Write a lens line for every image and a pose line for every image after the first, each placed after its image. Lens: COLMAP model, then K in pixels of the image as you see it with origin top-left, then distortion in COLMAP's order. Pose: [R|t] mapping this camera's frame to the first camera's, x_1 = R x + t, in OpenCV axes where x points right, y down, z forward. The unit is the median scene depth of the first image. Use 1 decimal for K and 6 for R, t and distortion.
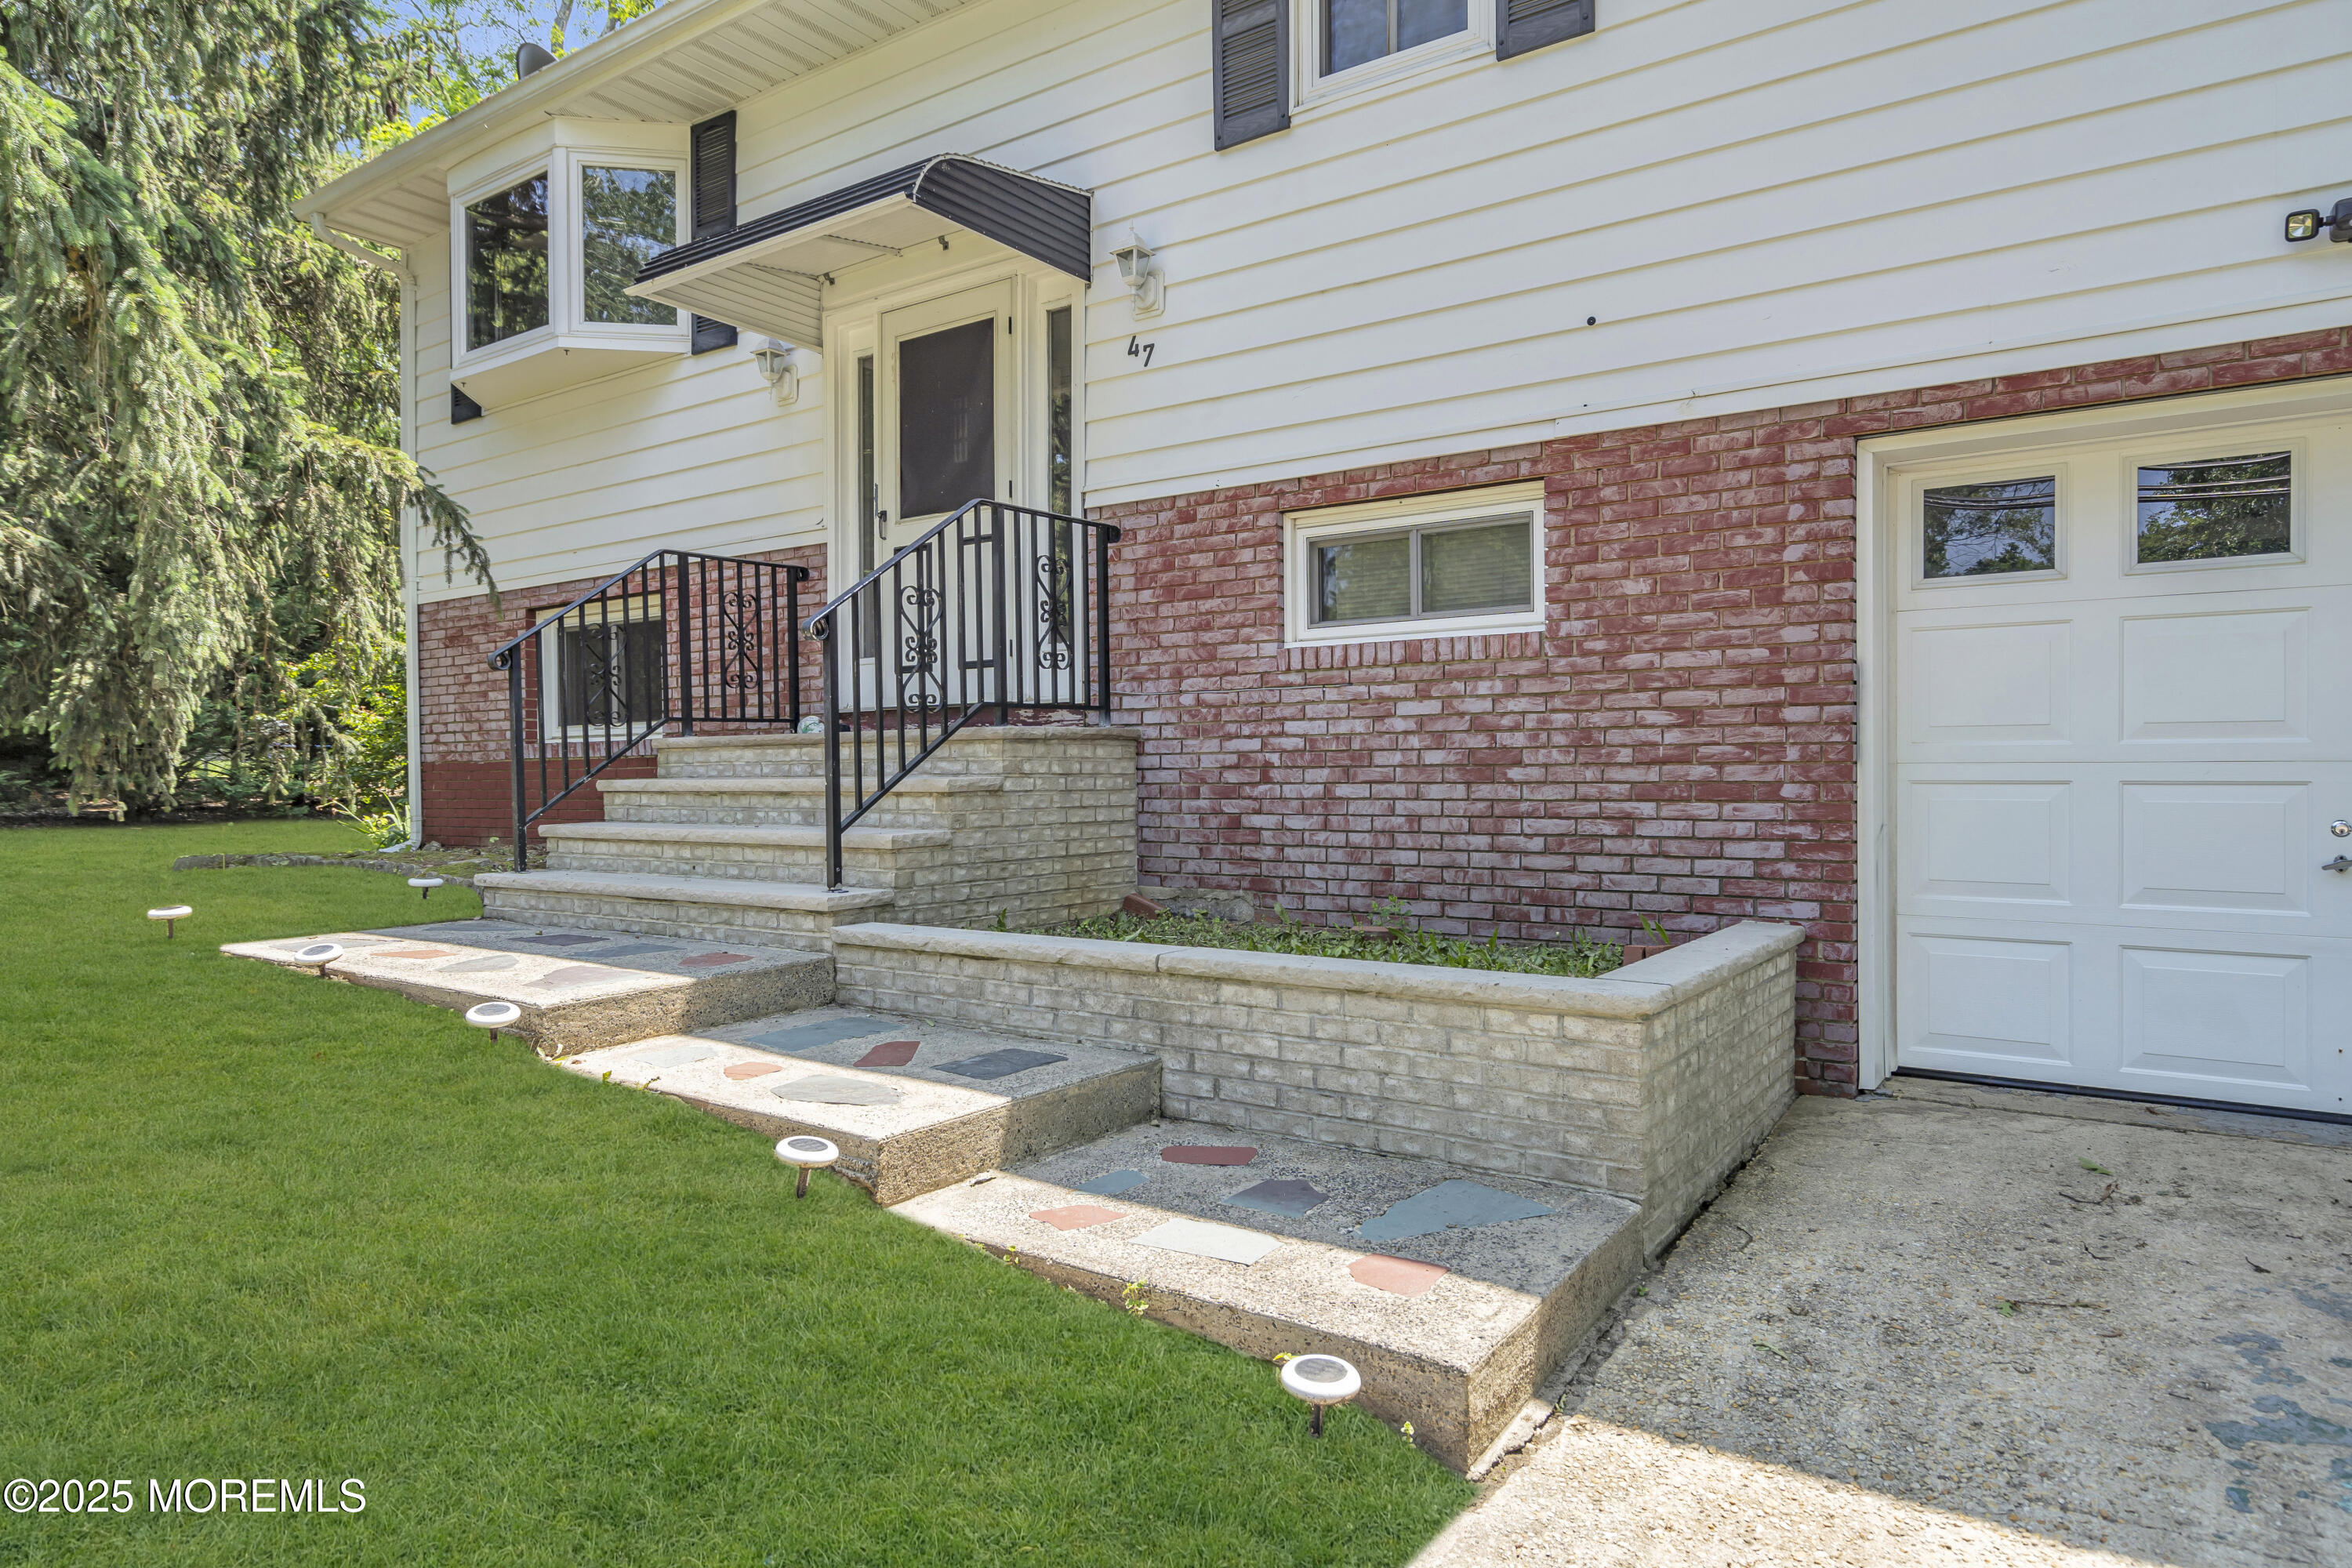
lens RADIAL K [[1398.4, 0, 1166.2], [0, 1398.4, 782.9], [0, 0, 1]] dist [0.003745, -0.000998]
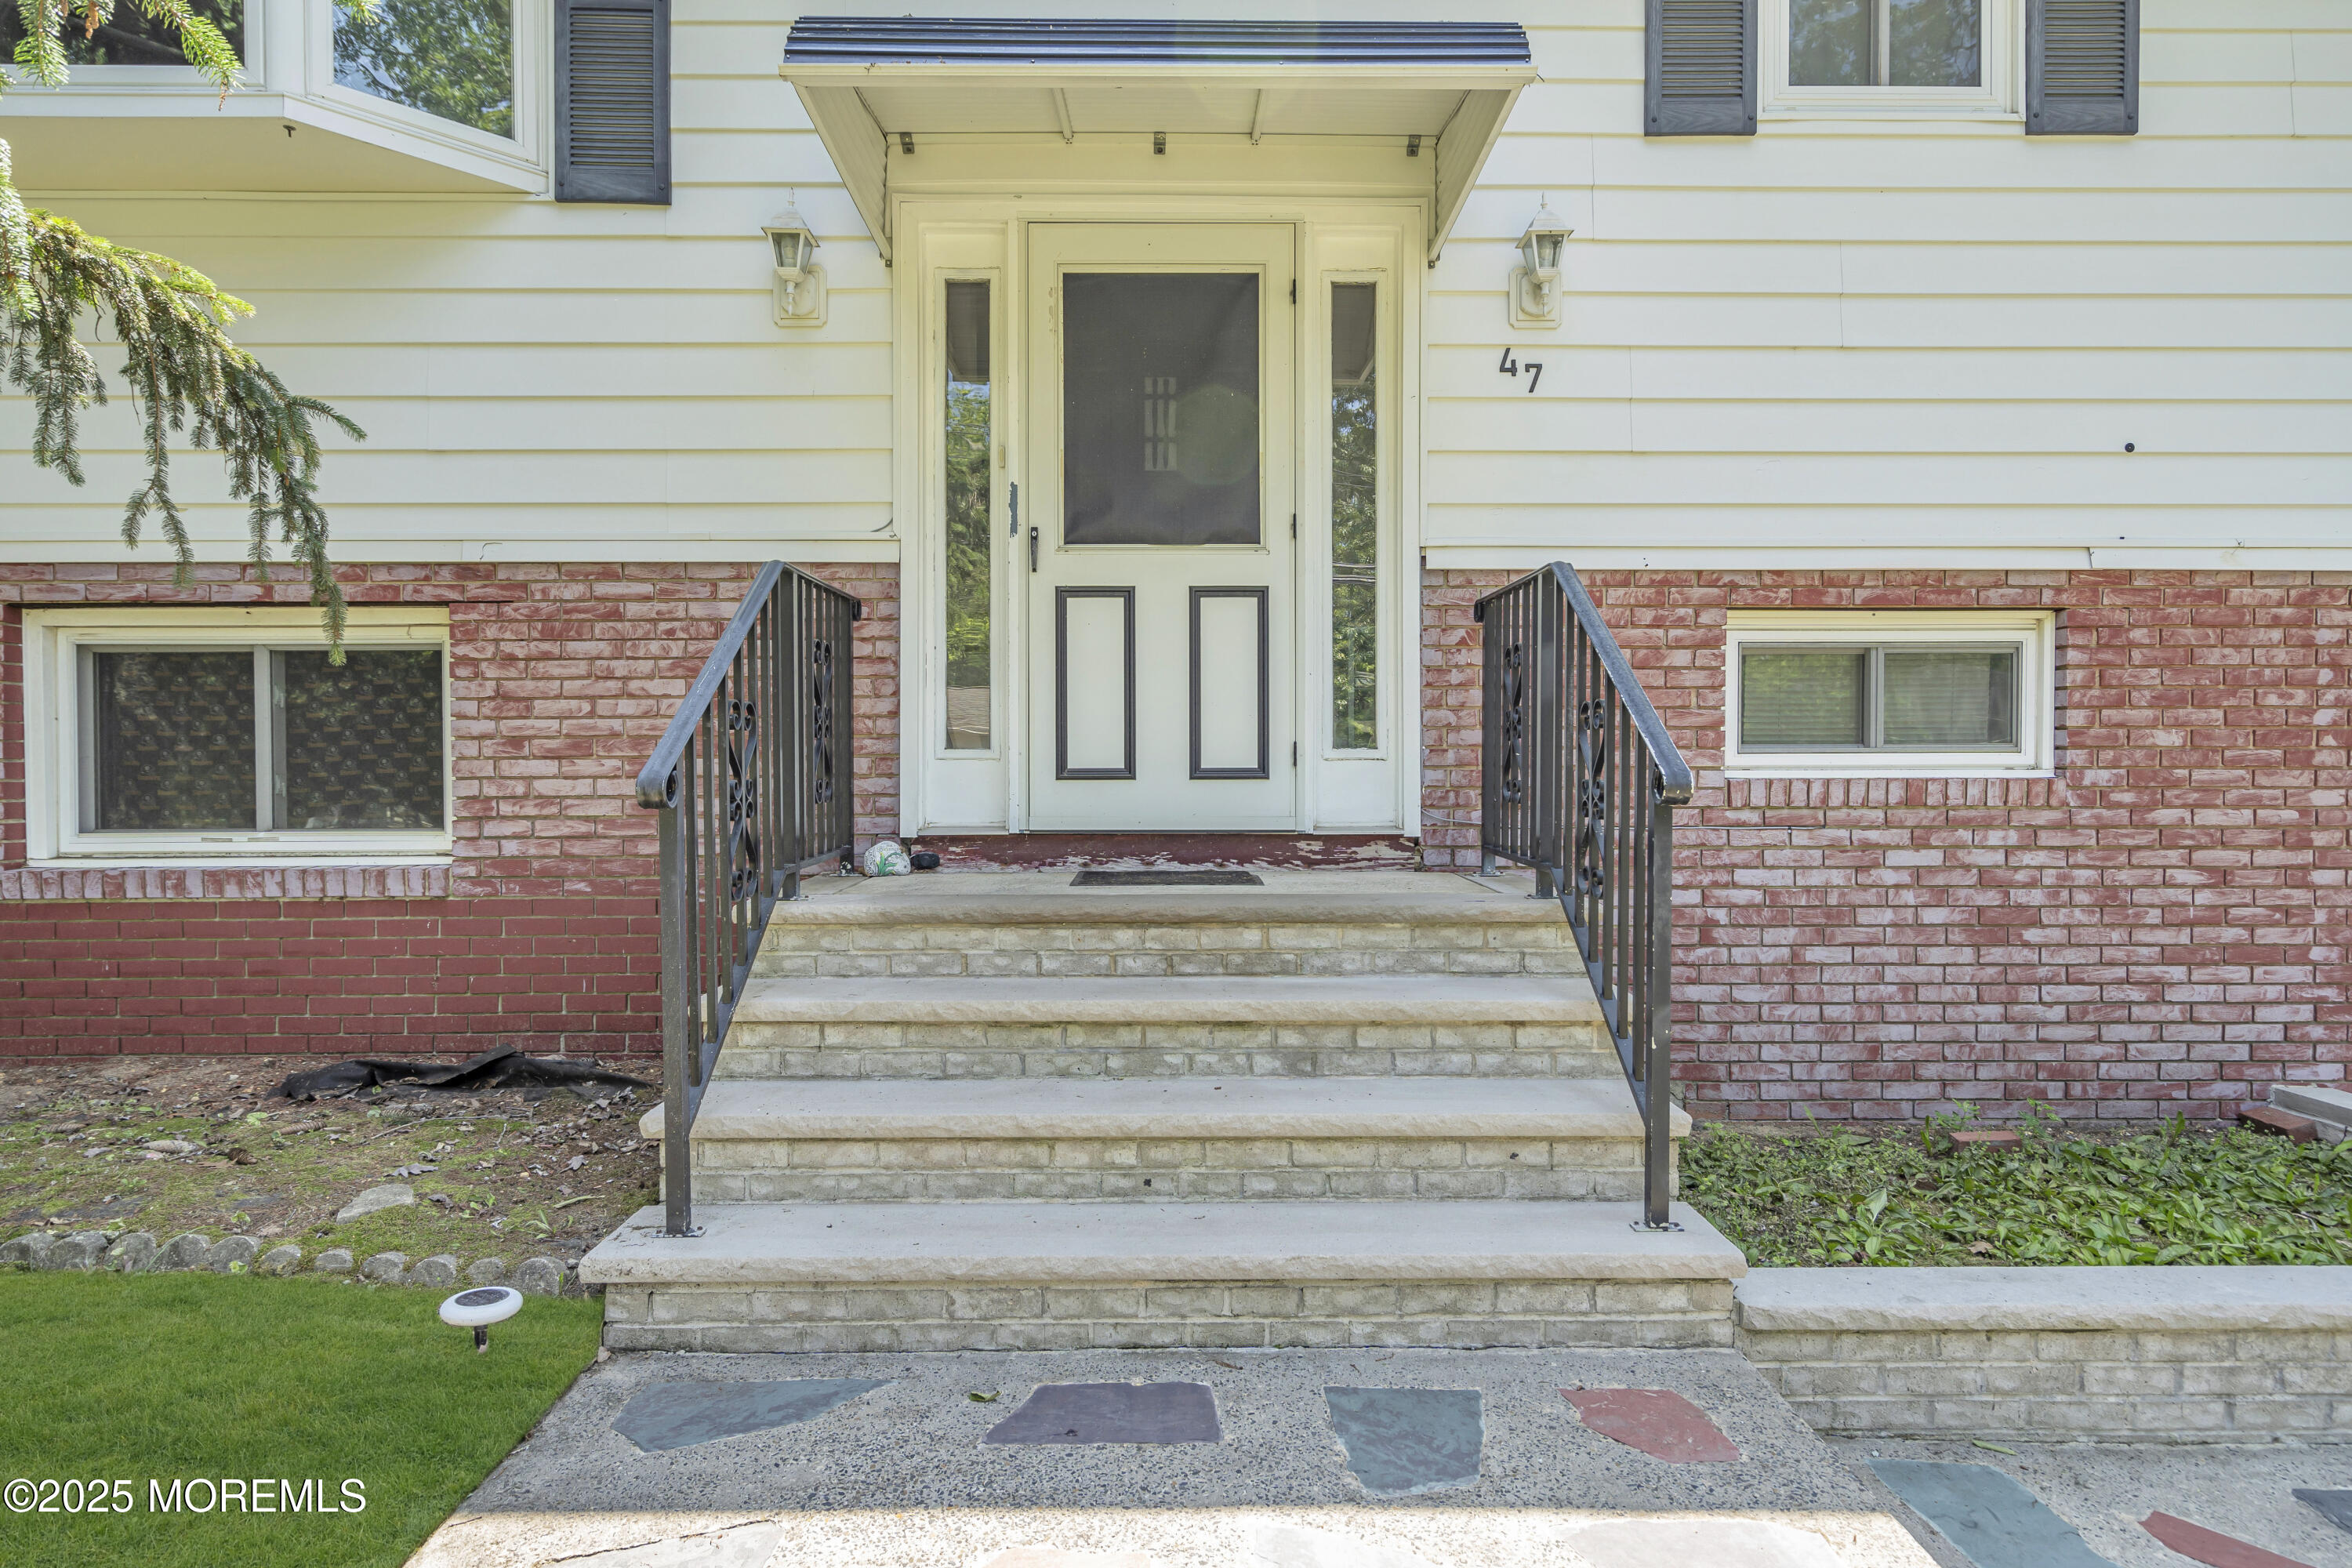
lens RADIAL K [[1310.4, 0, 1176.3], [0, 1310.4, 784.5], [0, 0, 1]] dist [0.005553, 0.001775]
pose [[0.809618, -0.000132, 0.586957, -0.681245], [-0.000652, 0.999999, 0.001124, -0.102594], [-0.586957, -0.001293, 0.809617, 0.632209]]
